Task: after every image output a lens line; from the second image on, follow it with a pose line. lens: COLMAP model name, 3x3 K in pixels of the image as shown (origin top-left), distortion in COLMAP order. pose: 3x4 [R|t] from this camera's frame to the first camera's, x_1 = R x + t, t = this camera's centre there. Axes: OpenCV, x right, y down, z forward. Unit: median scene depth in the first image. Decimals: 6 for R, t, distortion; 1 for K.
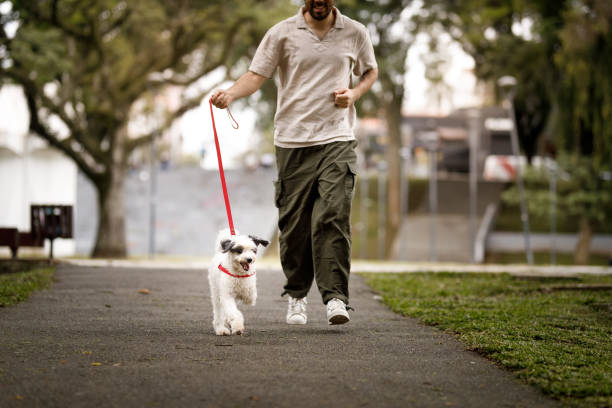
lens RADIAL K [[1324.8, 0, 306.6], [0, 1324.8, 172.7], [0, 0, 1]] dist [-0.465075, 5.386802]
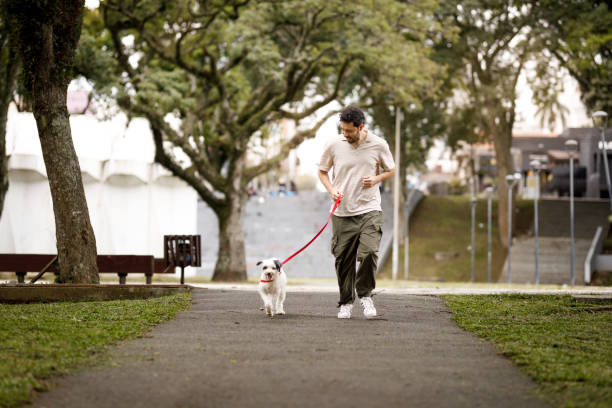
lens RADIAL K [[1376.7, 0, 306.0], [0, 1376.7, 204.0], [0, 0, 1]] dist [-0.100211, 0.183021]
pose [[0.995916, -0.006552, -0.090042, 0.012652], [0.007669, 0.999898, 0.012061, -0.010126], [0.089954, -0.012702, 0.995865, -0.110238]]
